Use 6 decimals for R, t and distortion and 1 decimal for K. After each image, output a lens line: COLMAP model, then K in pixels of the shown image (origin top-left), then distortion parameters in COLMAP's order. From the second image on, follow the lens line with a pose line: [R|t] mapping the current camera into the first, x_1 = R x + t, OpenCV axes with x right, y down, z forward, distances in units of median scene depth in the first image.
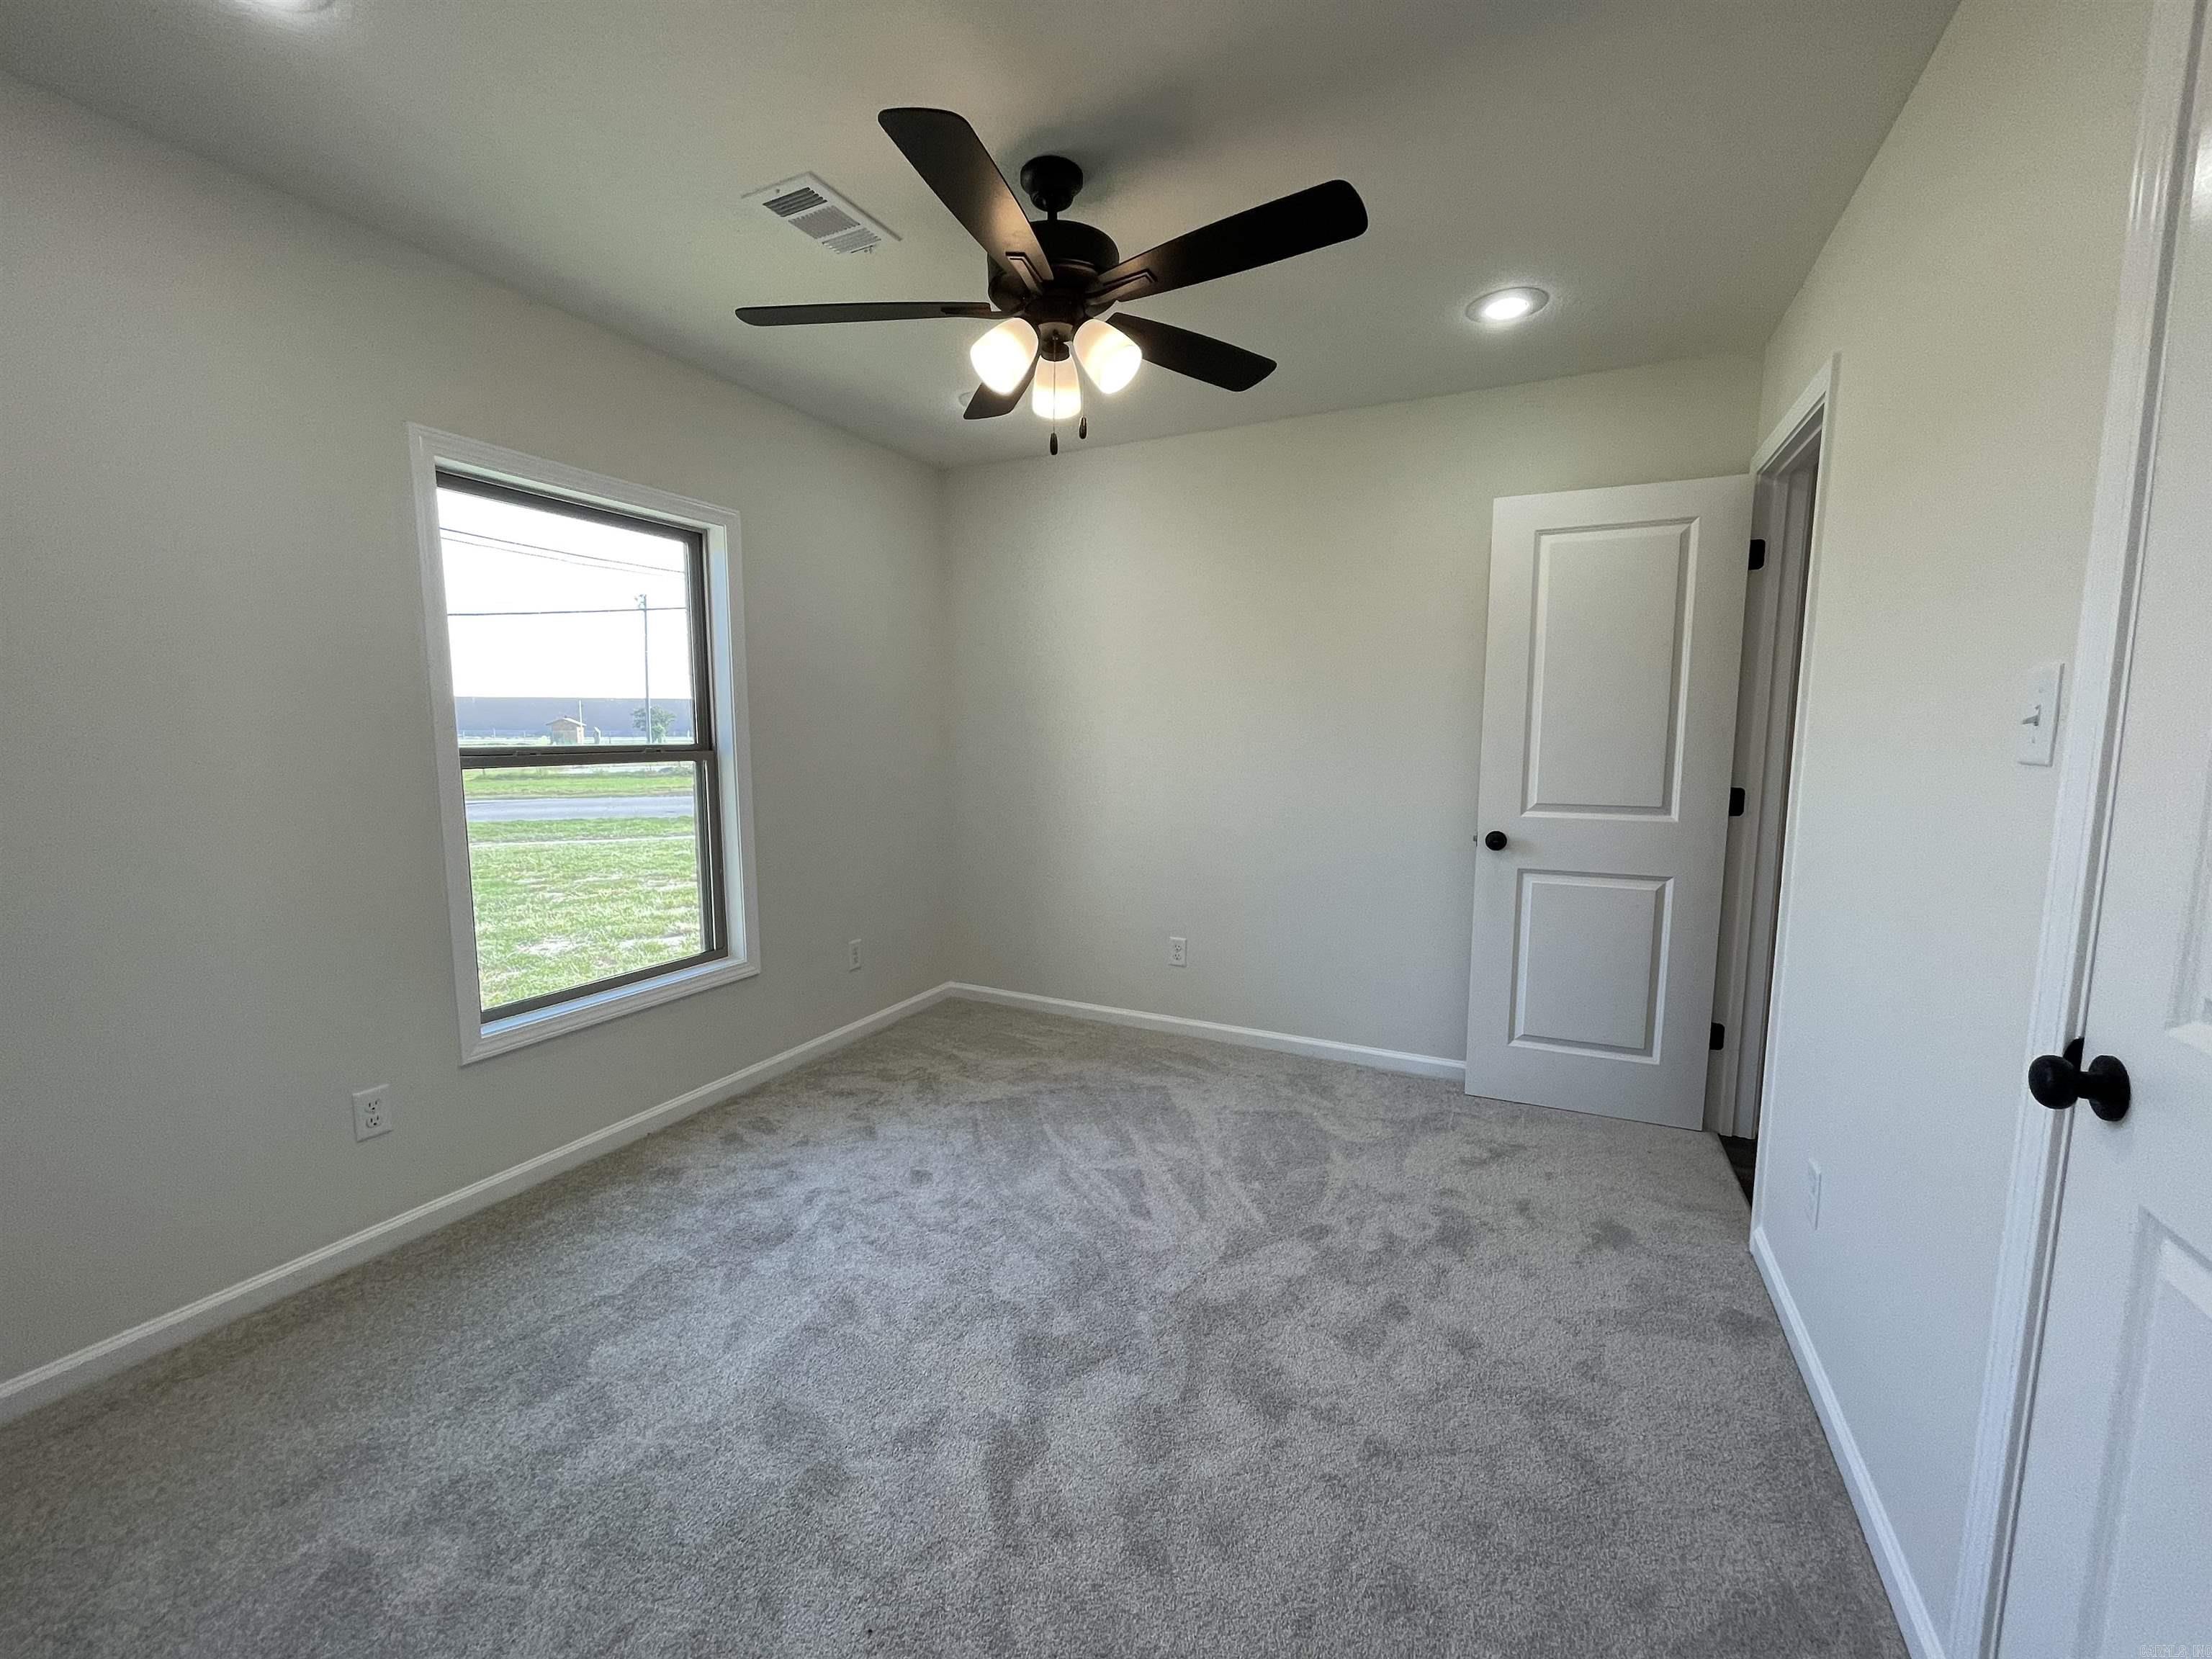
lens RADIAL K [[890.3, 0, 1096.6], [0, 890.3, 833.9], [0, 0, 1]] dist [-0.000830, -0.000264]
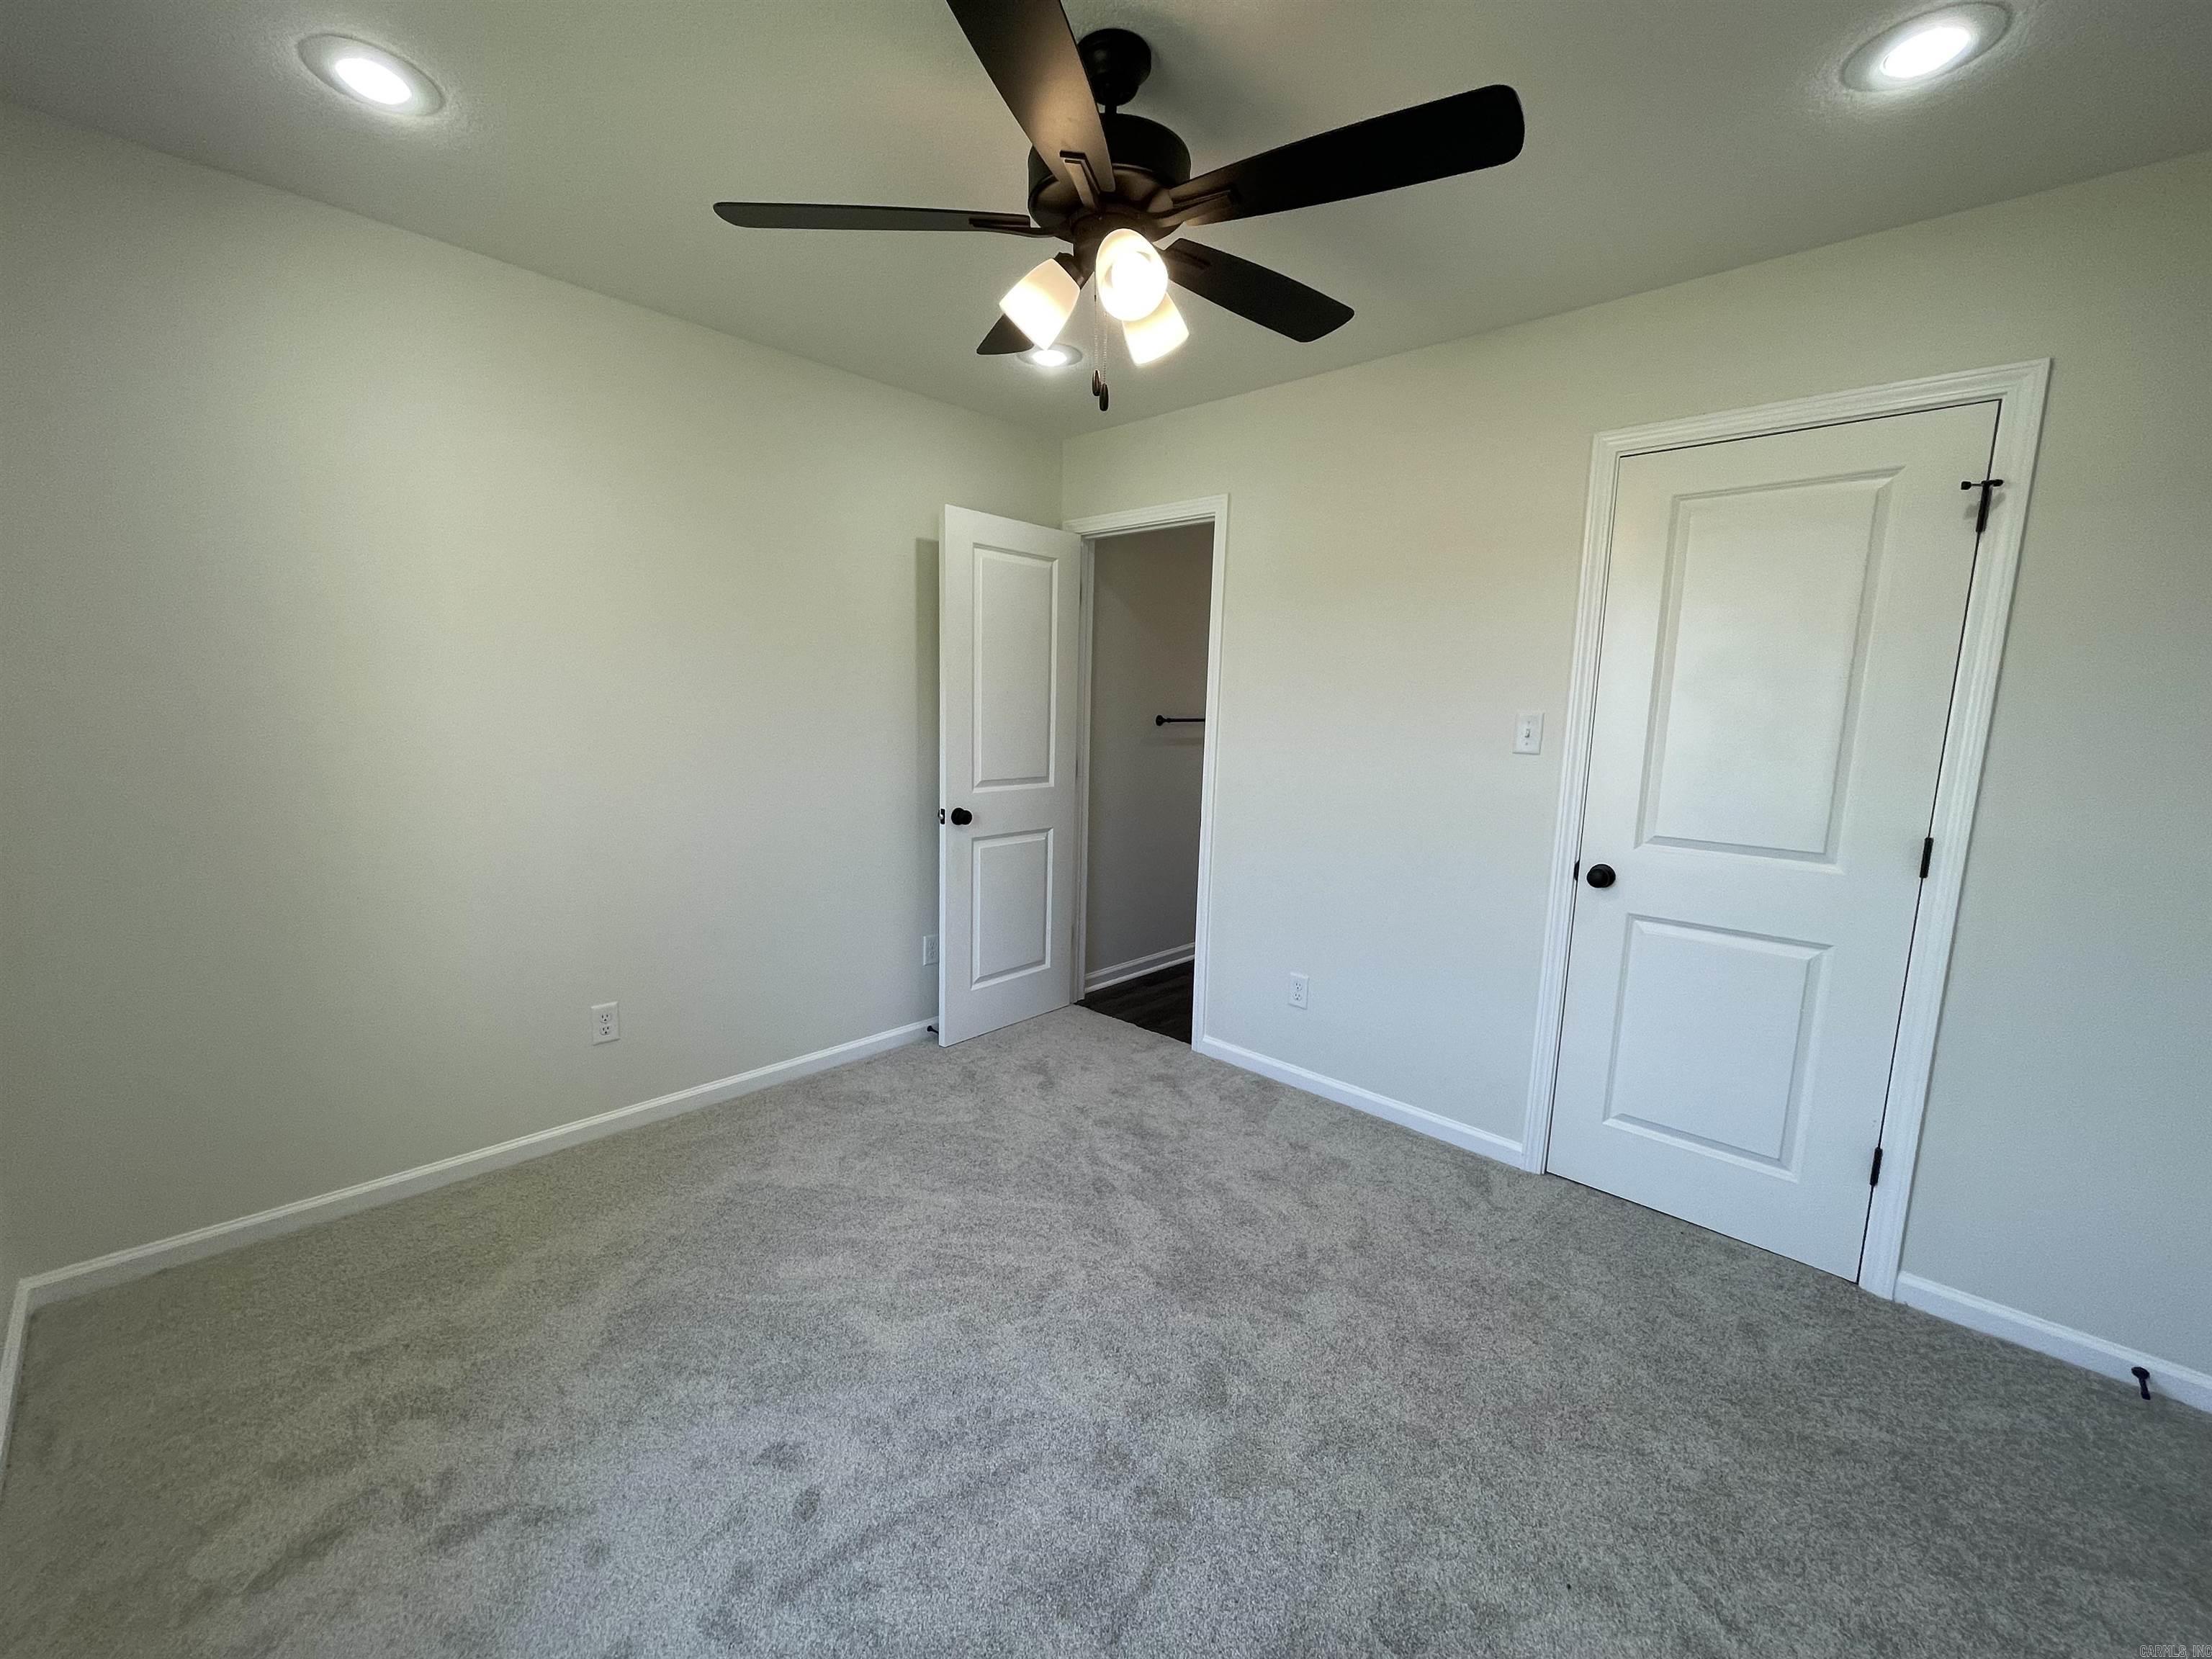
lens RADIAL K [[890.3, 0, 1096.6], [0, 890.3, 833.9], [0, 0, 1]] dist [-0.000830, -0.000264]
pose [[0.297279, -0.135956, 0.945061, -0.591093], [0.082350, 0.989773, 0.116484, -0.091456], [-0.951233, 0.043197, 0.305435, 0.517153]]
